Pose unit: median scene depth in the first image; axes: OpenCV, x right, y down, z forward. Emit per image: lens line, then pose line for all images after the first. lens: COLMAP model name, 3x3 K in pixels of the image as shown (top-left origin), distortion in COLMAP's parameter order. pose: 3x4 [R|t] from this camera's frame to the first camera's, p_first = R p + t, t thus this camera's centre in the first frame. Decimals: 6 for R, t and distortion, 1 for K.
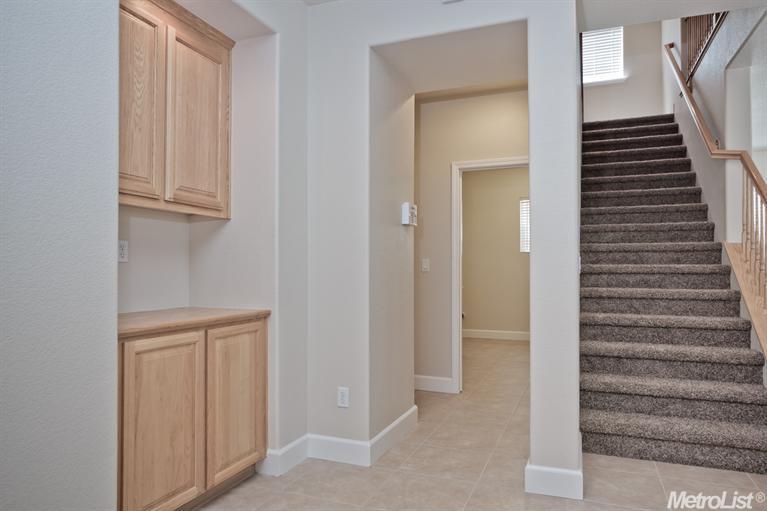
lens RADIAL K [[495.4, 0, 383.7], [0, 495.4, 261.3], [0, 0, 1]] dist [-0.001402, -0.003383]
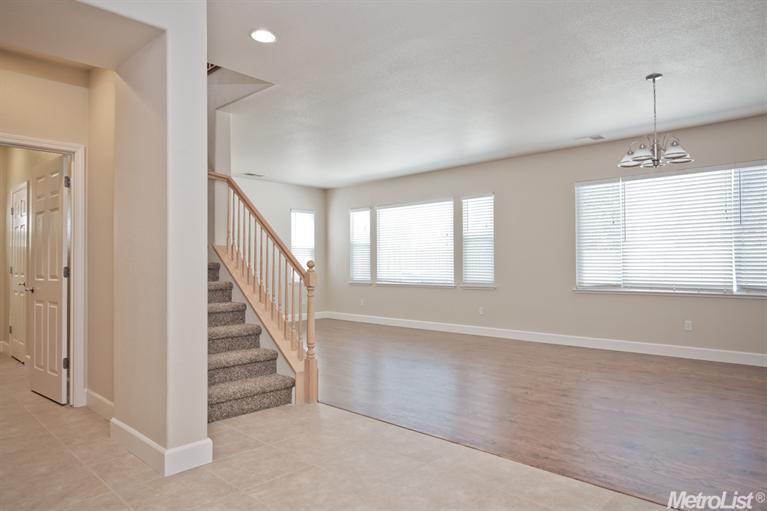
lens RADIAL K [[495.4, 0, 380.5], [0, 495.4, 258.4], [0, 0, 1]] dist [-0.001402, -0.003383]
pose [[0.393200, 0.010565, 0.919392, -0.456538], [-0.011934, 0.999908, -0.006387, 0.000902], [-0.919376, -0.008461, 0.393290, 0.150321]]
